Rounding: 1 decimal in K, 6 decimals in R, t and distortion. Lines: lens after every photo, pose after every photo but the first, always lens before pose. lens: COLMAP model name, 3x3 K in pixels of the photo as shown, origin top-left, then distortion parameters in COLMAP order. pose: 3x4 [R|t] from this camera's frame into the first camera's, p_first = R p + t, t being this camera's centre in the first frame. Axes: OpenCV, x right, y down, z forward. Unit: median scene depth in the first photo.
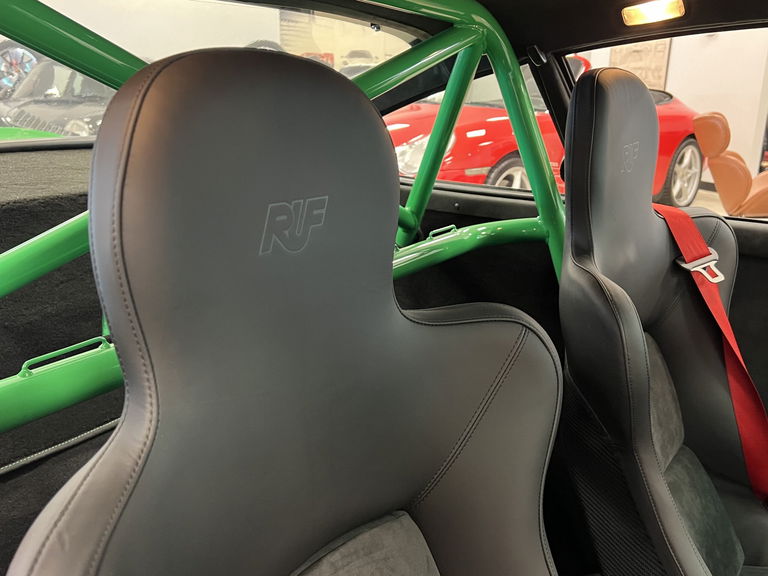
lens RADIAL K [[686.6, 0, 381.9], [0, 686.6, 288.2], [0, 0, 1]] dist [0.009418, 0.012083]
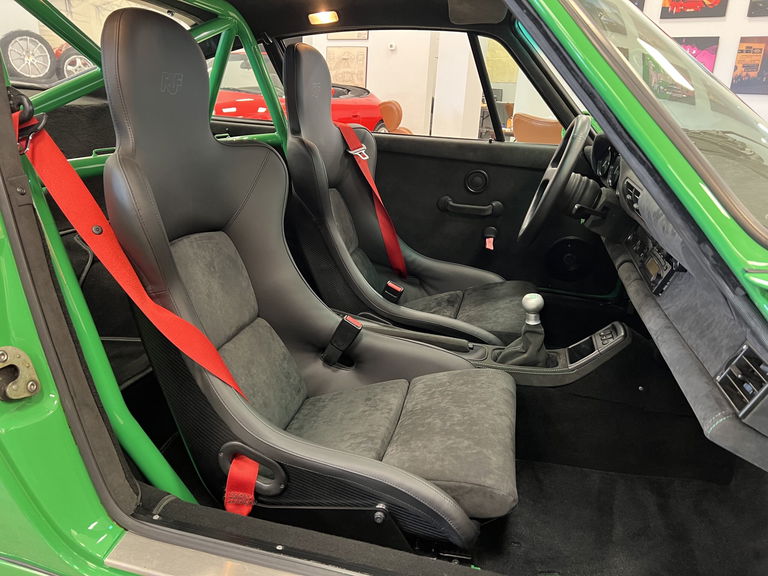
lens RADIAL K [[549.1, 0, 386.0], [0, 549.1, 288.4], [0, 0, 1]] dist [0.001341, -0.004326]
pose [[0.920144, -0.095742, 0.379696, -0.097902], [0.070125, 0.994263, 0.080768, 0.223957], [-0.385251, -0.047692, 0.921579, -0.487595]]
